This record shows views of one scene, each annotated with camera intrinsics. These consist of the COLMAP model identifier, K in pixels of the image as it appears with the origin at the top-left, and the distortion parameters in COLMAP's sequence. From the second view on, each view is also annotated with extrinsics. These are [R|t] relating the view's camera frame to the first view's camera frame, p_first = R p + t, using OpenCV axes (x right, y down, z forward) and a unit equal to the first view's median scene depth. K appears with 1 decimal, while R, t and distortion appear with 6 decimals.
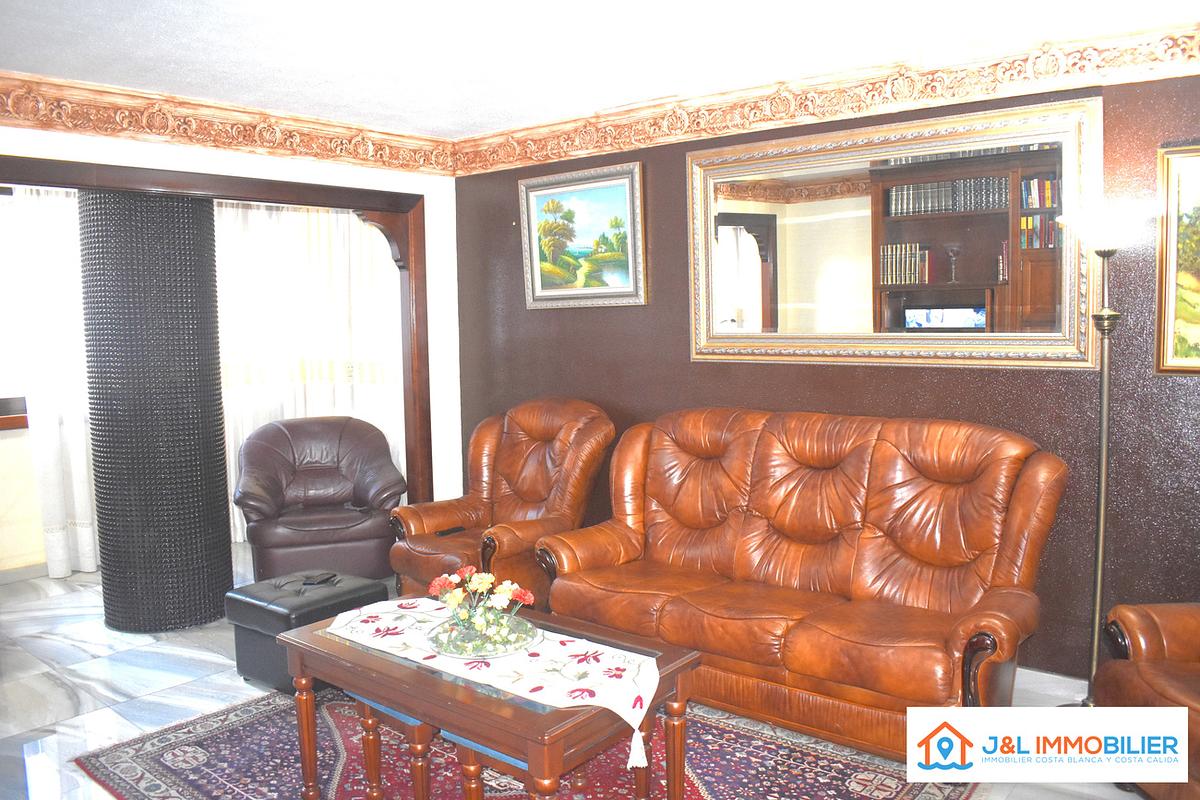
lens RADIAL K [[940.3, 0, 598.7], [0, 940.3, 401.5], [0, 0, 1]] dist [-0.083466, 0.006313]
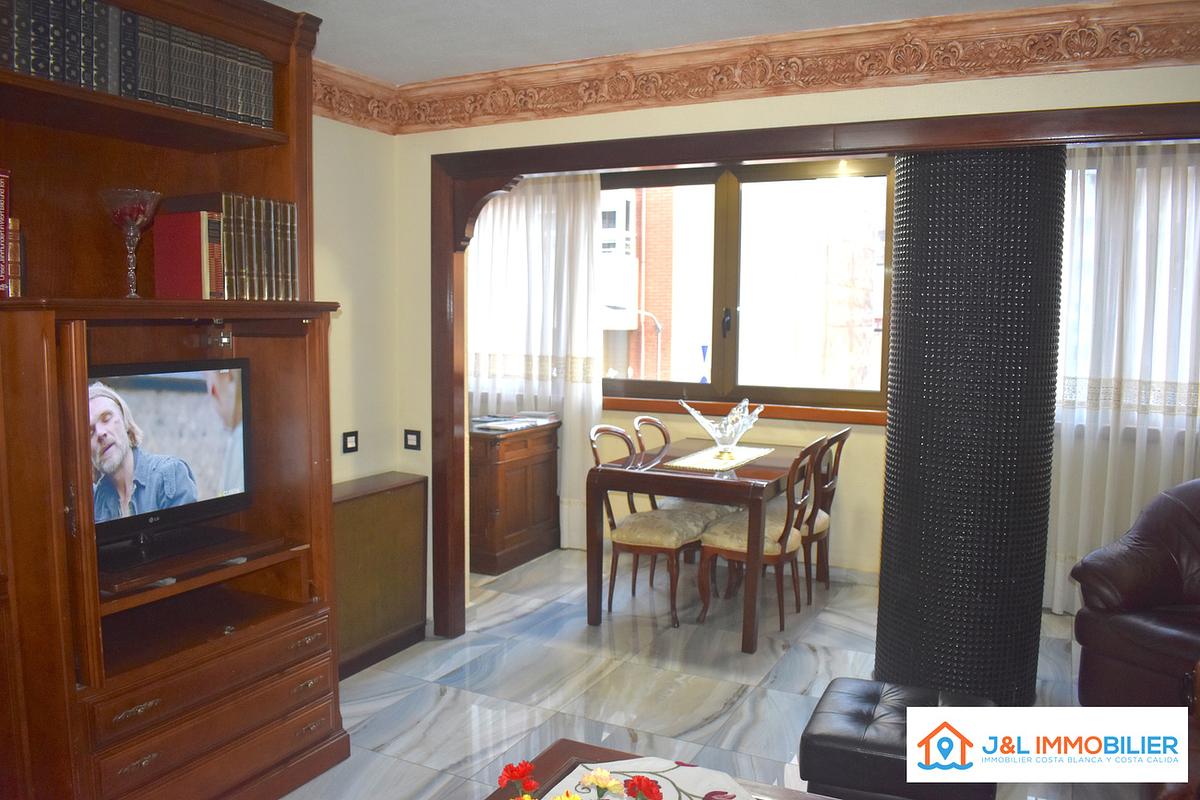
lens RADIAL K [[940.3, 0, 600.2], [0, 940.3, 401.7], [0, 0, 1]] dist [-0.083466, 0.006313]
pose [[0.216874, 0.115148, -0.969385, 0.245550], [-0.105152, 0.989997, 0.094071, -0.062861], [0.970520, 0.081531, 0.226813, 0.589024]]
